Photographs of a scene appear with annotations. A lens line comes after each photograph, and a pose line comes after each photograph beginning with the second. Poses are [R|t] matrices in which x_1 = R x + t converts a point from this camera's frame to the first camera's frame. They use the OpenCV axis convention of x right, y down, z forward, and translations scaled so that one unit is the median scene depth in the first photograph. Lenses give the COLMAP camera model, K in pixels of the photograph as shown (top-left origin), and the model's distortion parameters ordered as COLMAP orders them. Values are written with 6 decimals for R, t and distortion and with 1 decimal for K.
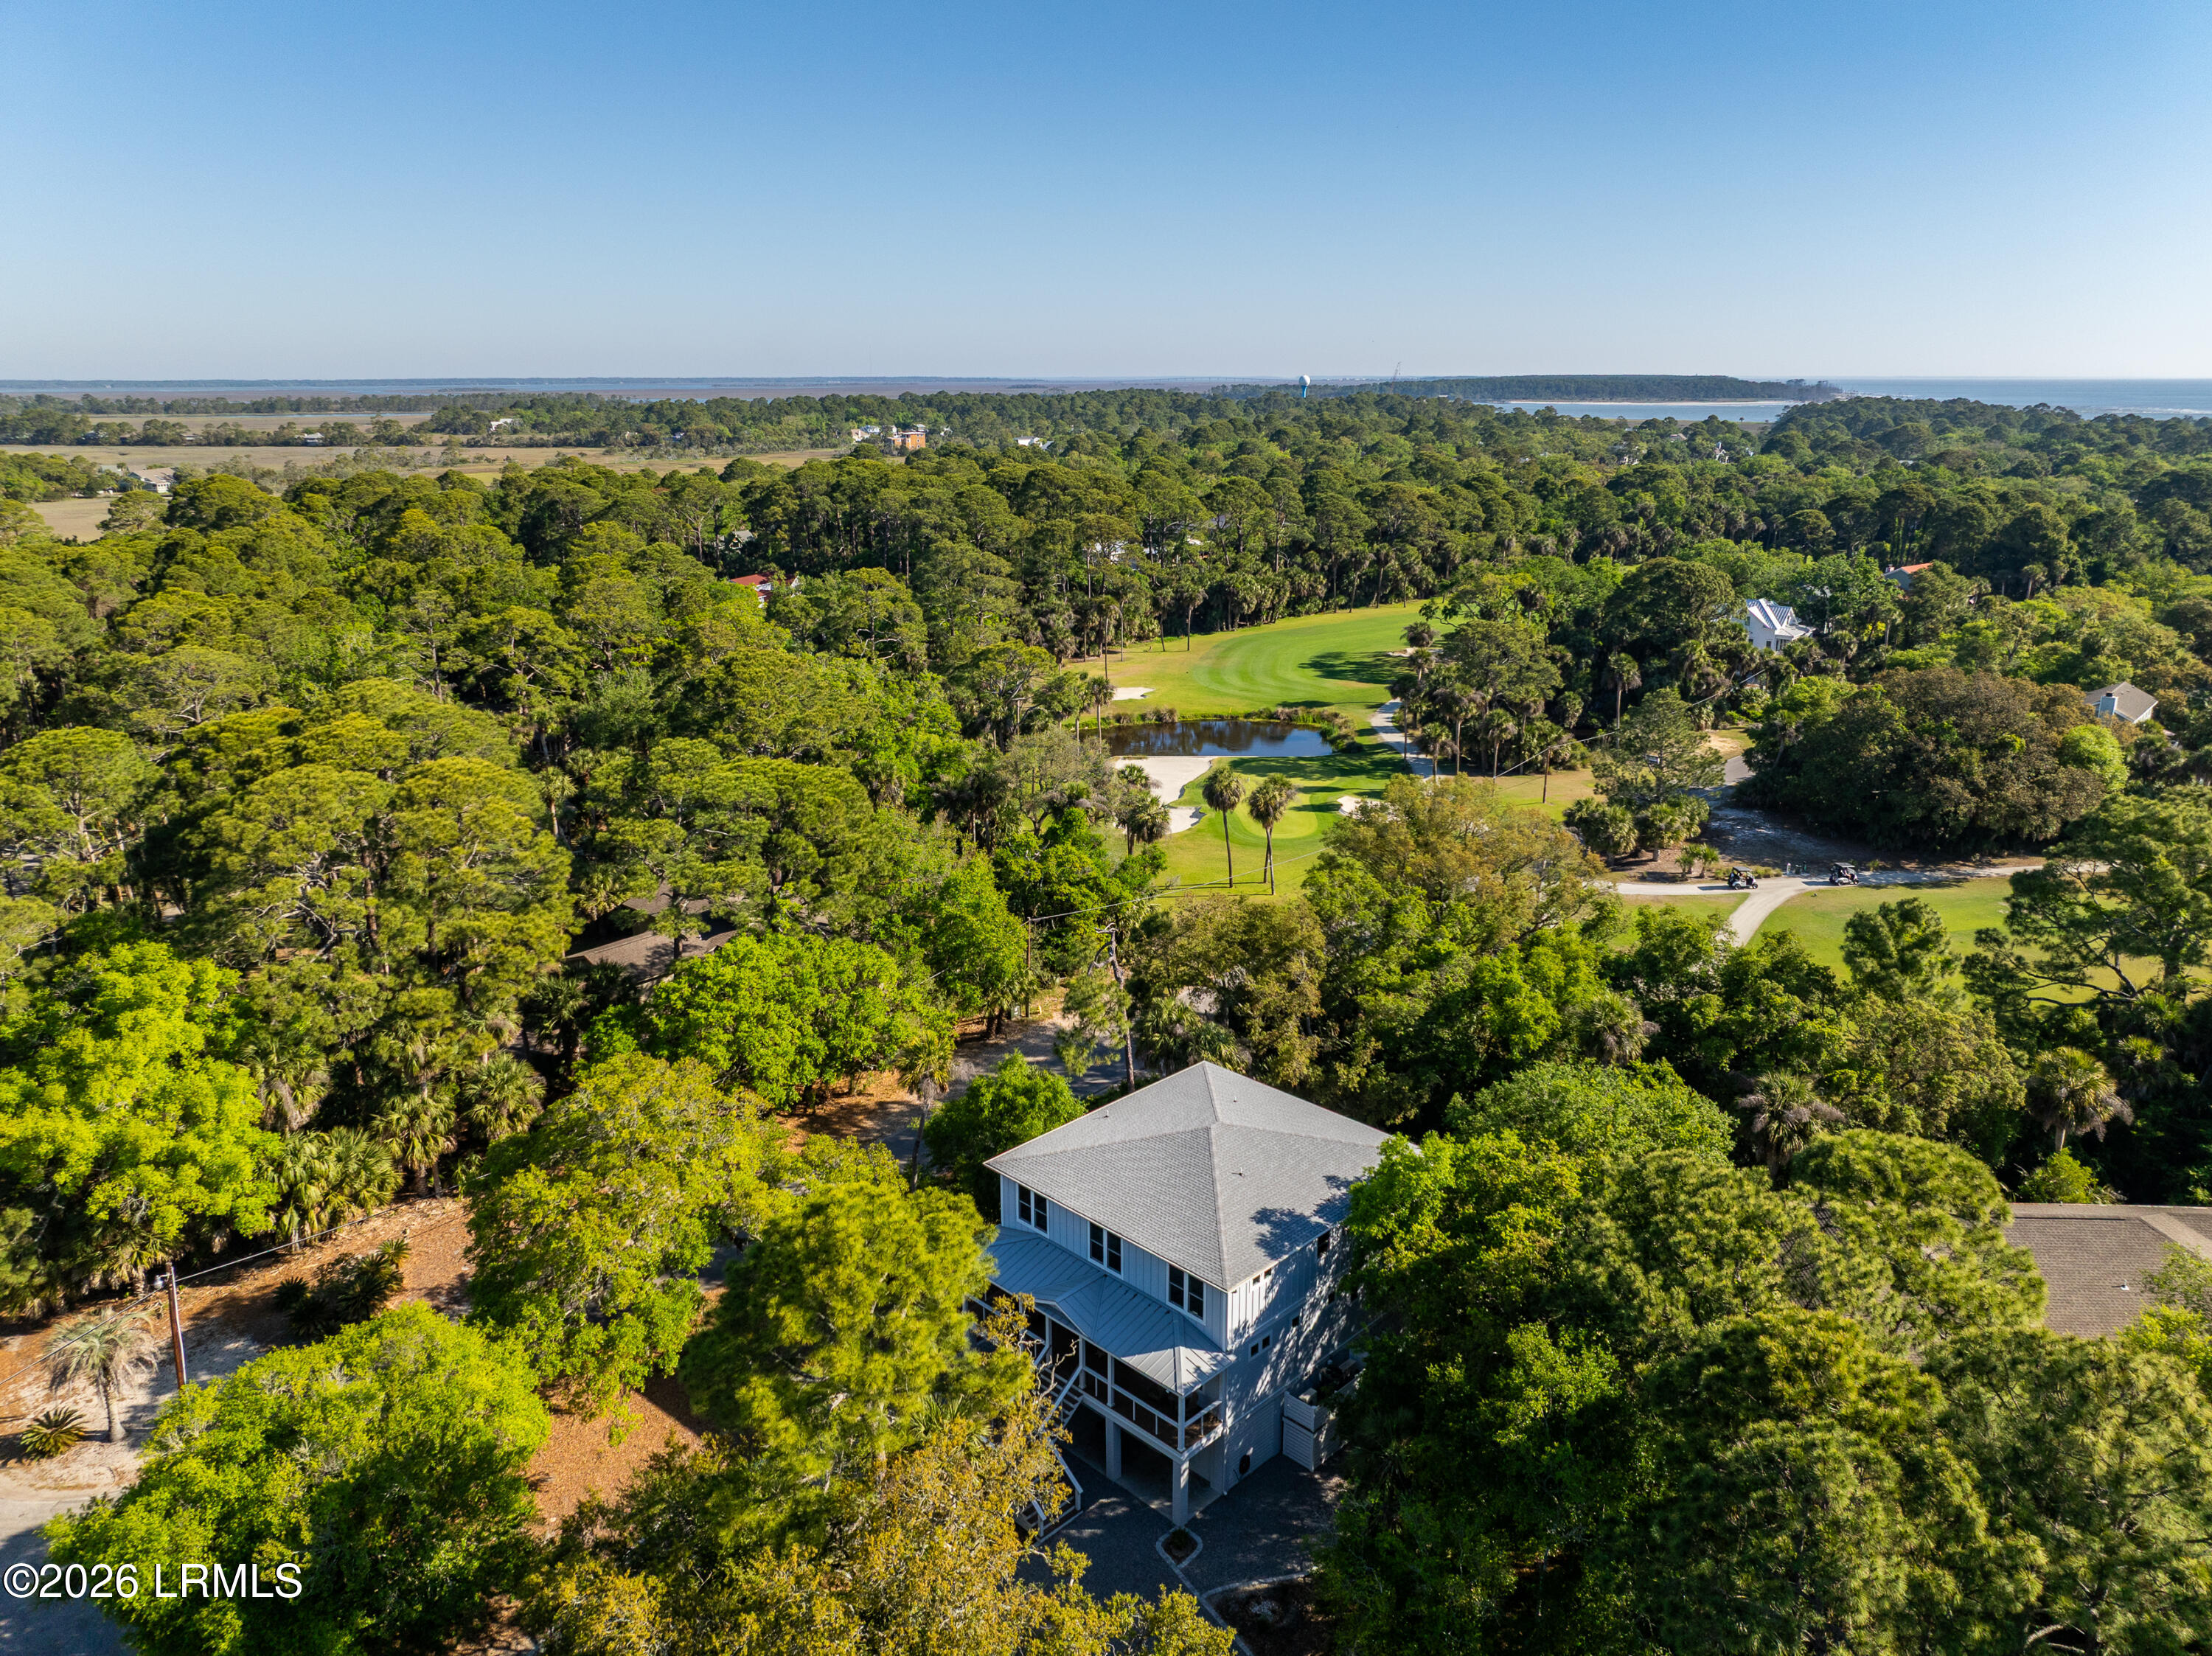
lens RADIAL K [[1537.5, 0, 1116.5], [0, 1537.5, 781.6], [0, 0, 1]] dist [-0.003474, -0.004142]
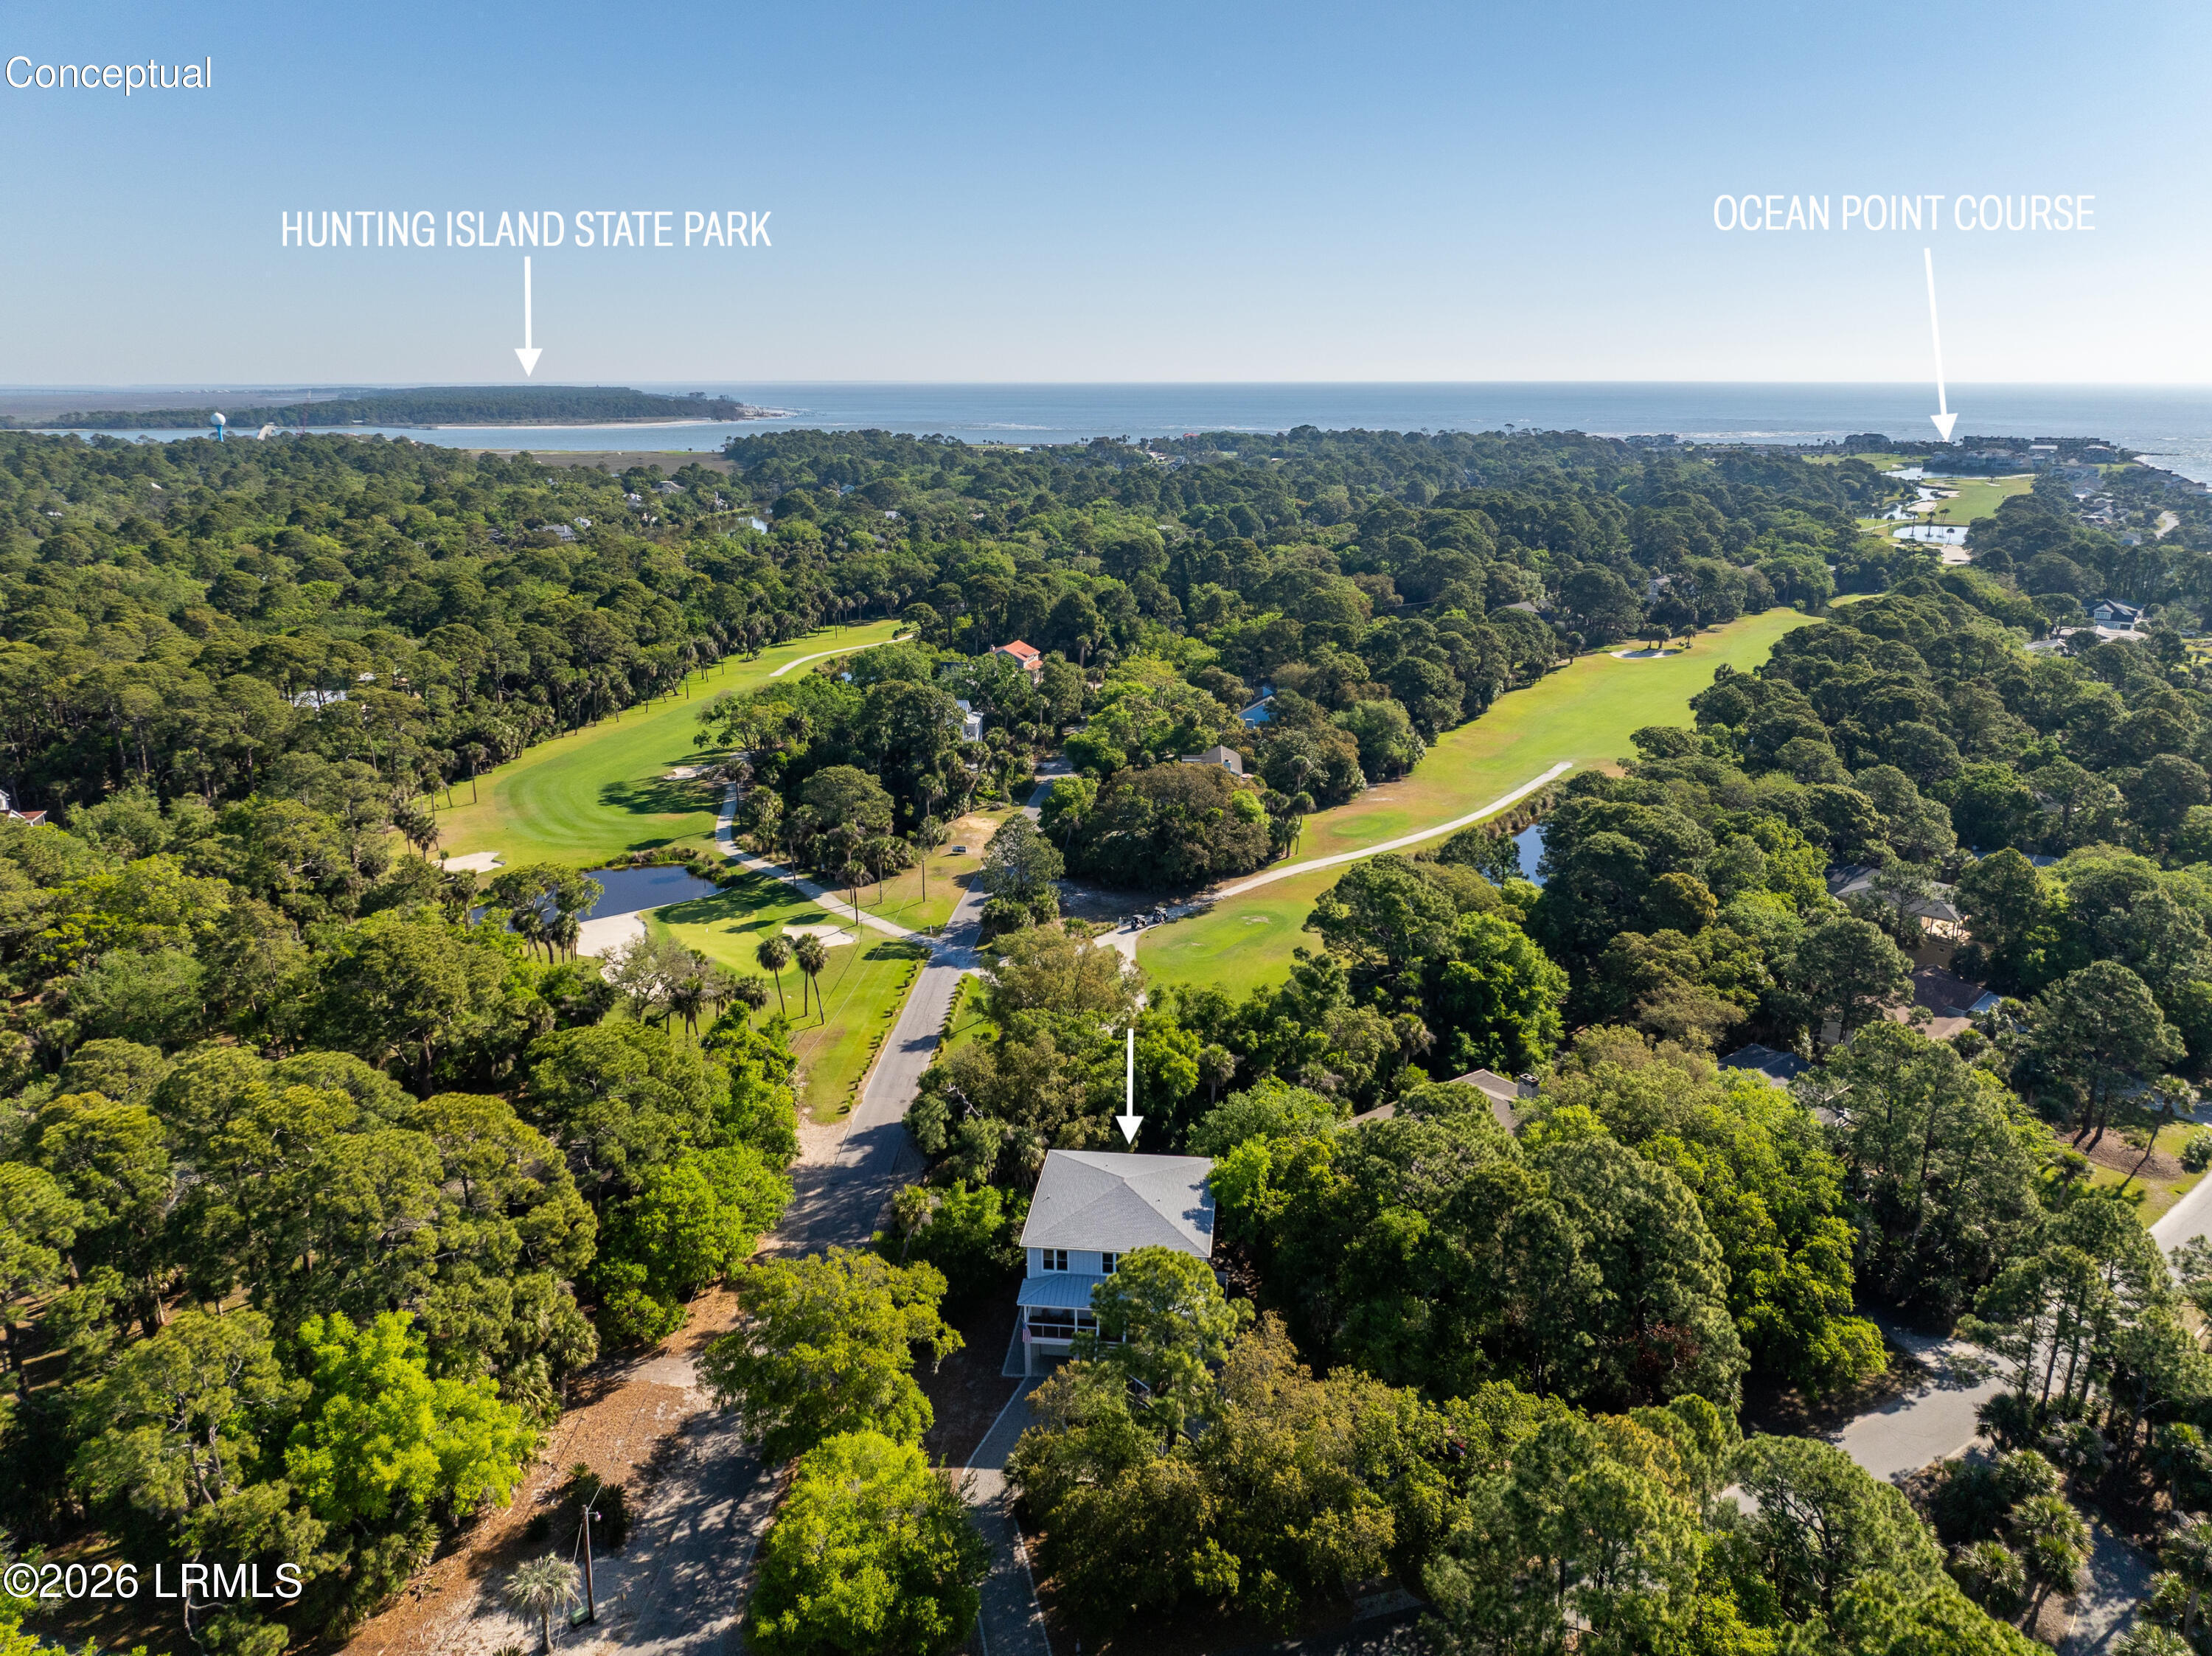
lens RADIAL K [[1537.5, 0, 1116.5], [0, 1537.5, 781.6], [0, 0, 1]] dist [-0.003474, -0.004142]
pose [[0.785480, -0.152110, 0.599904, -0.443373], [0.155483, 0.986738, 0.046613, -0.148087], [-0.599038, 0.056662, 0.798713, -0.203771]]
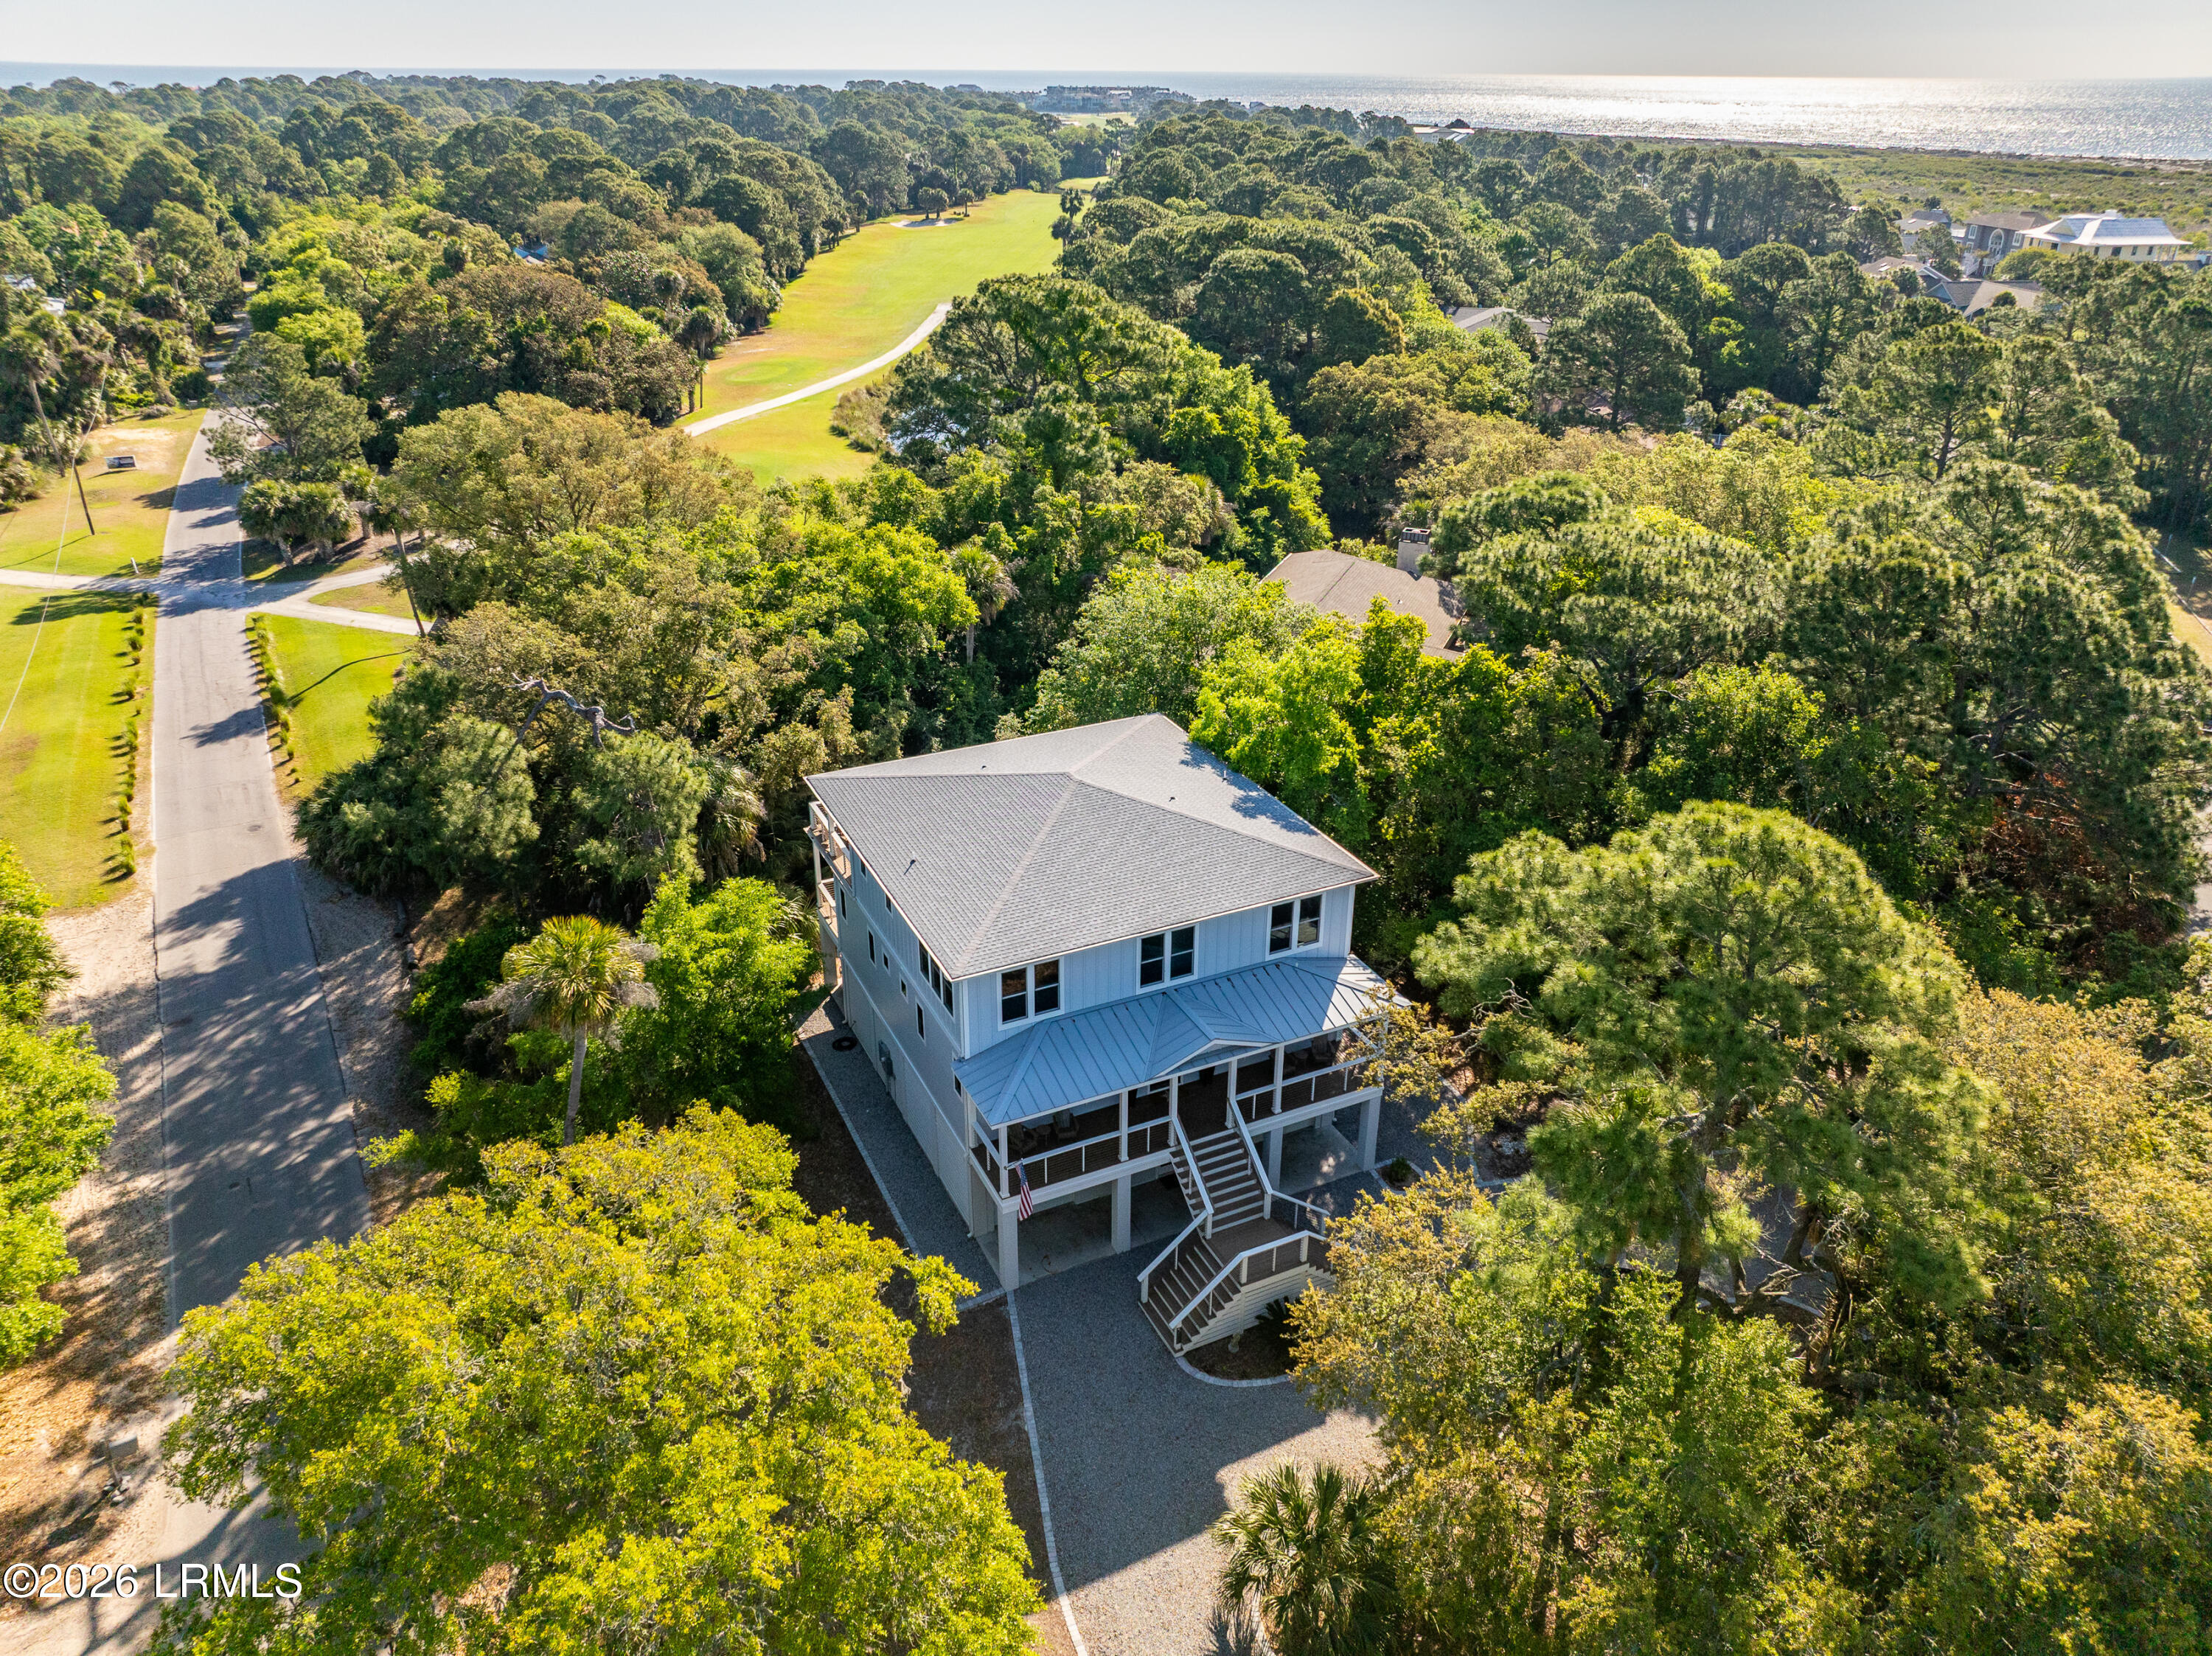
lens RADIAL K [[1537.5, 0, 1116.5], [0, 1537.5, 781.6], [0, 0, 1]] dist [-0.003474, -0.004142]
pose [[0.339563, -0.394169, 0.854007, -0.268319], [0.231431, 0.915054, 0.330326, -0.007007], [-0.911667, 0.085477, 0.401942, 0.325205]]
